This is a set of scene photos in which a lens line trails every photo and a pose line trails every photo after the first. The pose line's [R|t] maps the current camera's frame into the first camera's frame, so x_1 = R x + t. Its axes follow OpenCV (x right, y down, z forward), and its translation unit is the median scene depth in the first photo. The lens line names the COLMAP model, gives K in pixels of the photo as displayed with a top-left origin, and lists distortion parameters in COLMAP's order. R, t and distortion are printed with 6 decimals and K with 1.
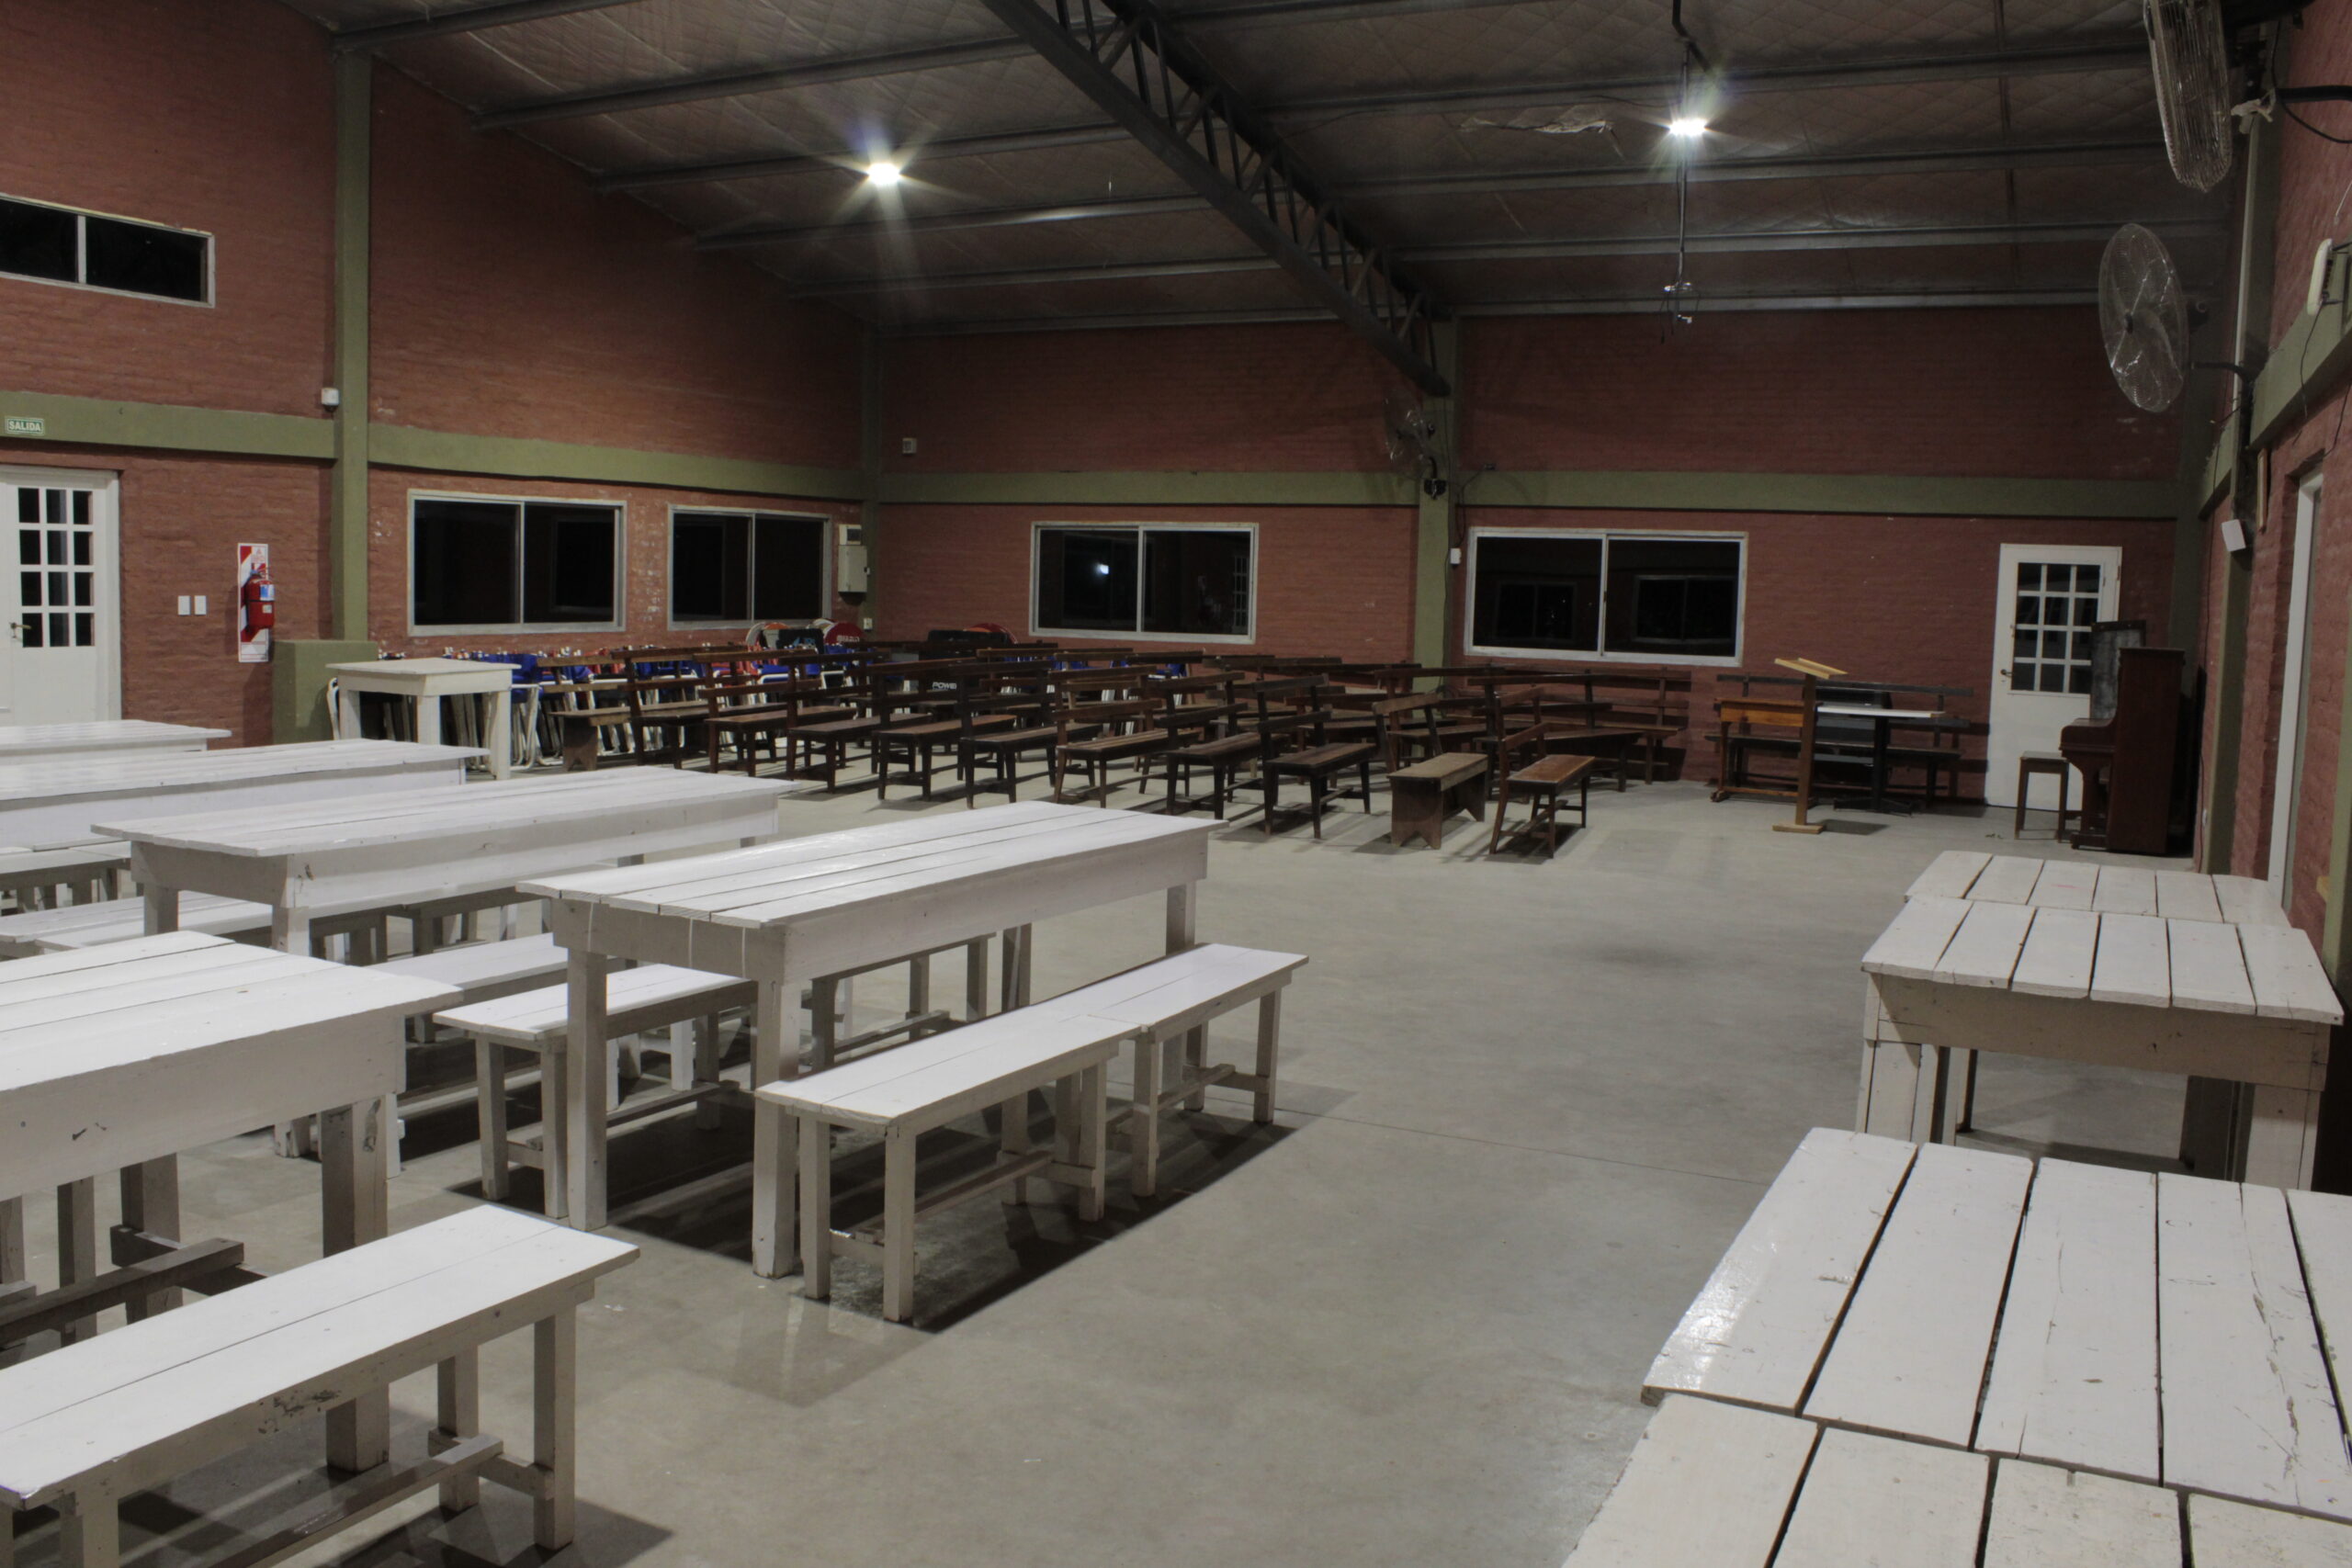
lens RADIAL K [[1964.8, 0, 1168.4], [0, 1964.8, 801.4], [0, 0, 1]] dist [-0.160106, 0.141982]
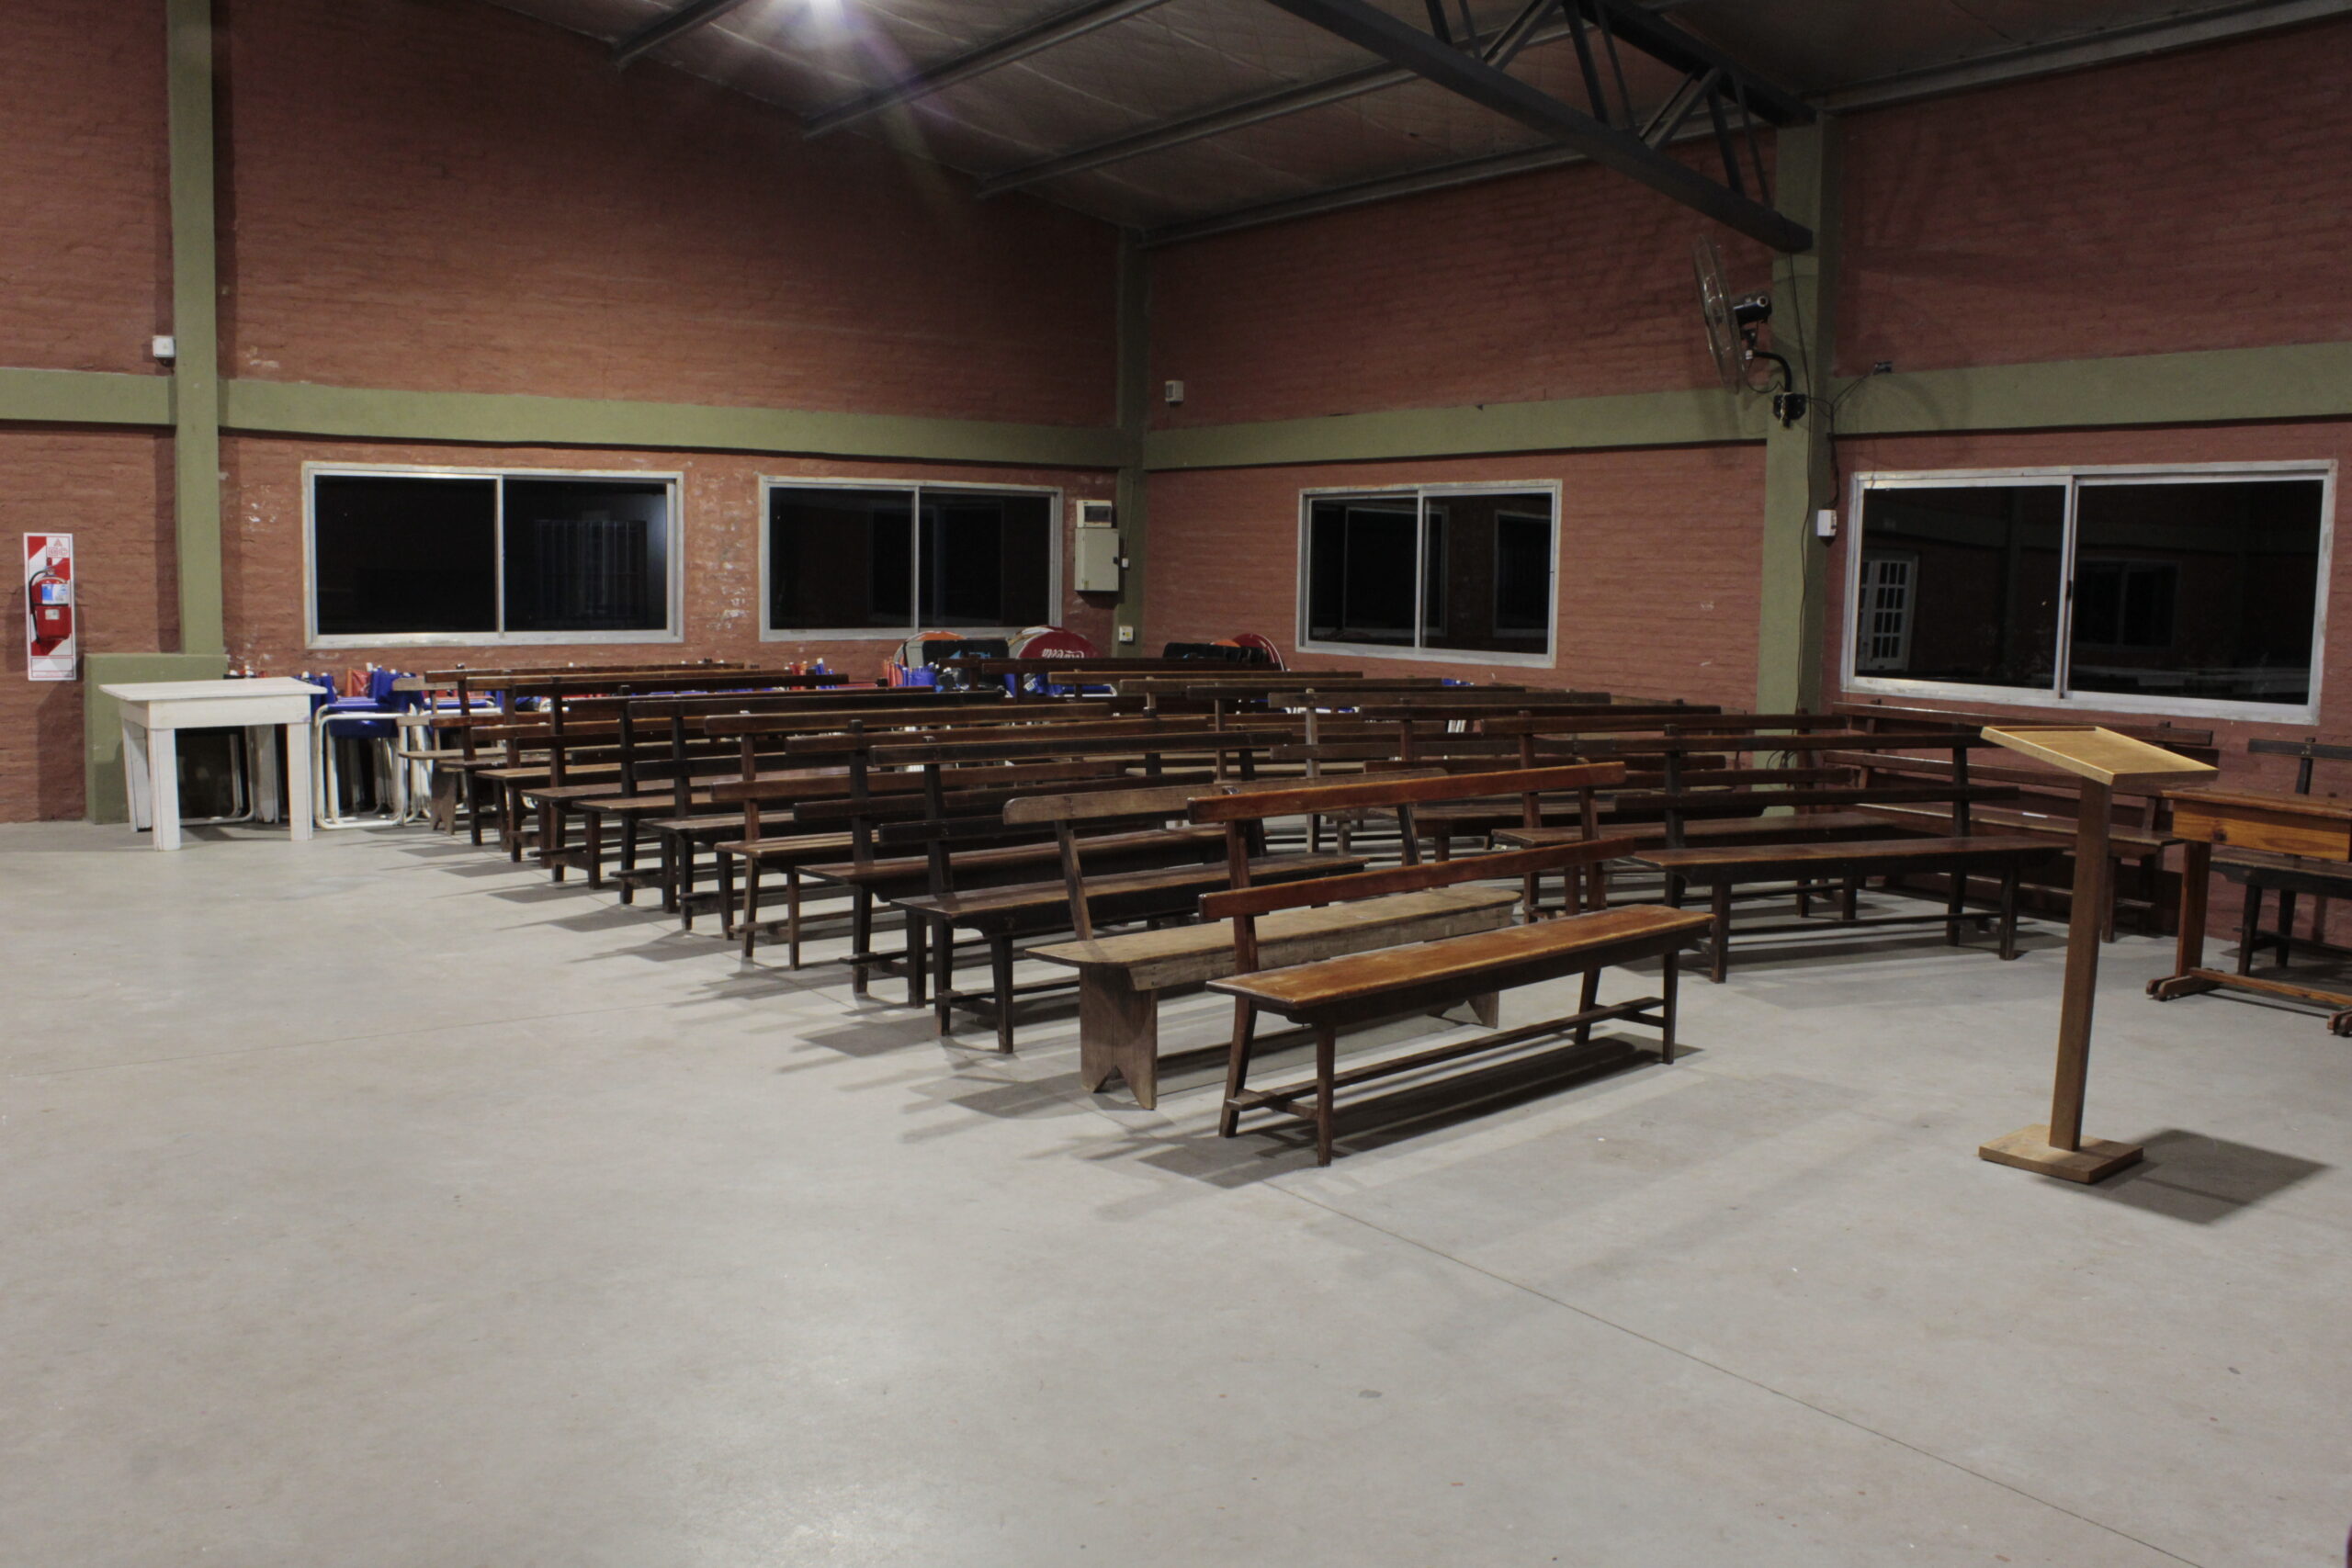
lens RADIAL K [[1997.0, 0, 1170.2], [0, 1997.0, 793.7], [0, 0, 1]] dist [-0.166558, 0.153591]
pose [[0.888242, 0.038564, -0.457754, 0.273972], [-0.043087, 0.999071, 0.000561, -0.040486], [0.457350, 0.019225, 0.889079, 0.435247]]
